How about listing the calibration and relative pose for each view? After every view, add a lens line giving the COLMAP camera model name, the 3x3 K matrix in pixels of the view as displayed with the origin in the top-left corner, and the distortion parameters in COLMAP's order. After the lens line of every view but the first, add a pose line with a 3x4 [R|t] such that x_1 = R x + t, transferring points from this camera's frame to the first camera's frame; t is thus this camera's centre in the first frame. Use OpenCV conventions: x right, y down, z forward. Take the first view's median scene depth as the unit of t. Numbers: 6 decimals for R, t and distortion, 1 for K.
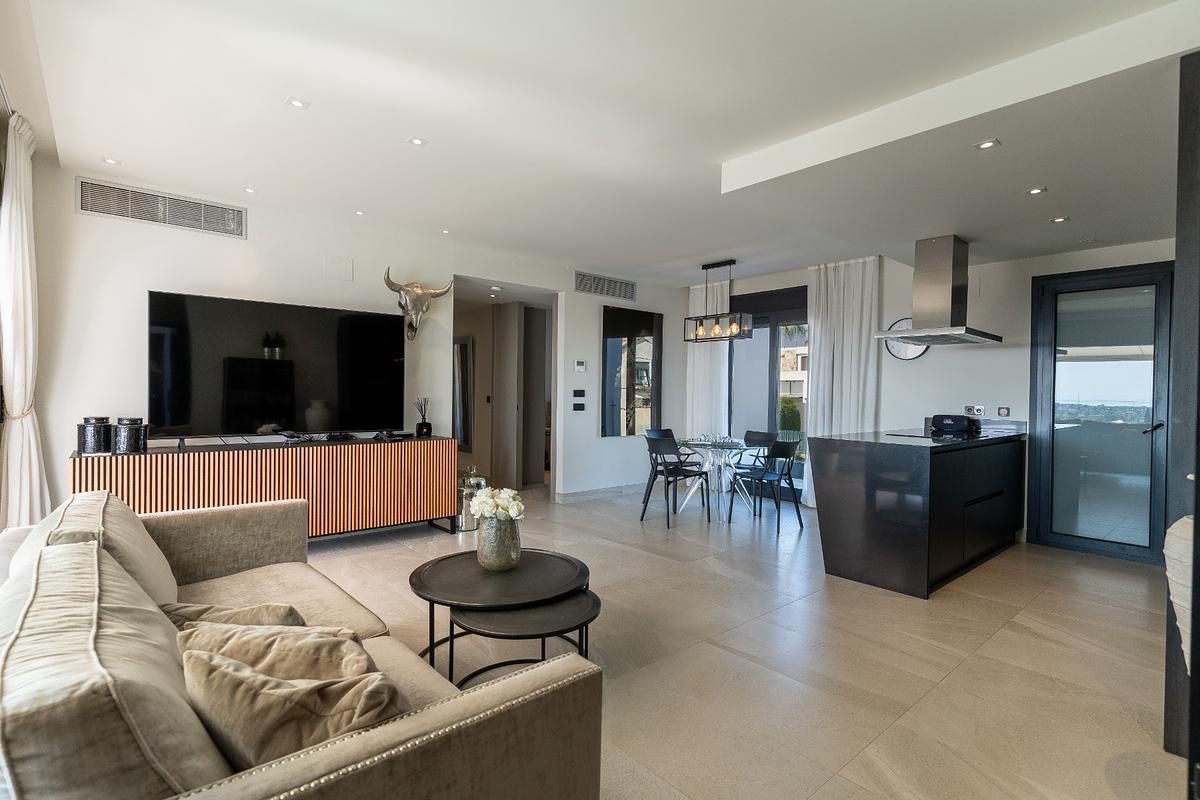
lens RADIAL K [[577.0, 0, 601.2], [0, 577.0, 404.9], [0, 0, 1]] dist [-0.002134, -0.000356]
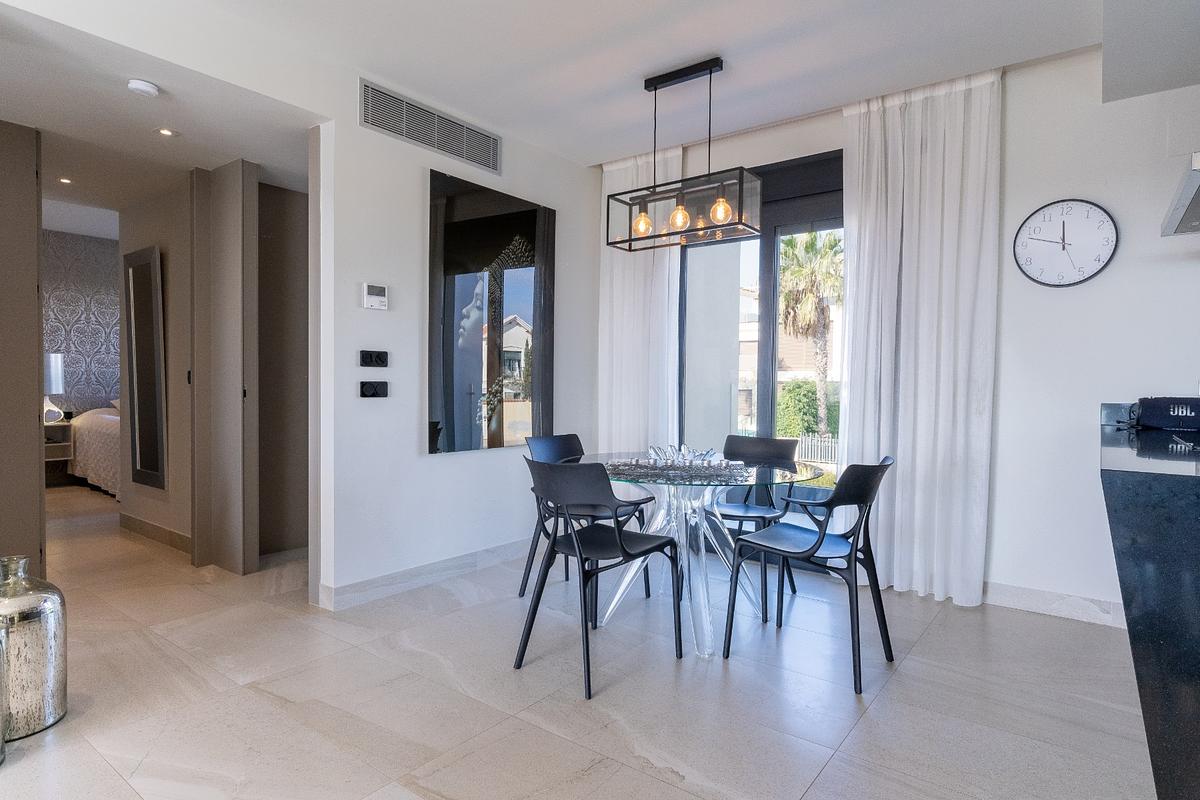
lens RADIAL K [[664.5, 0, 592.3], [0, 664.5, 405.0], [0, 0, 1]] dist [-0.007862, -0.001120]
pose [[0.982166, -0.007255, 0.187873, 0.030729], [0.006514, 0.999968, 0.004560, 0.014522], [-0.187901, -0.003254, 0.982183, 0.463977]]
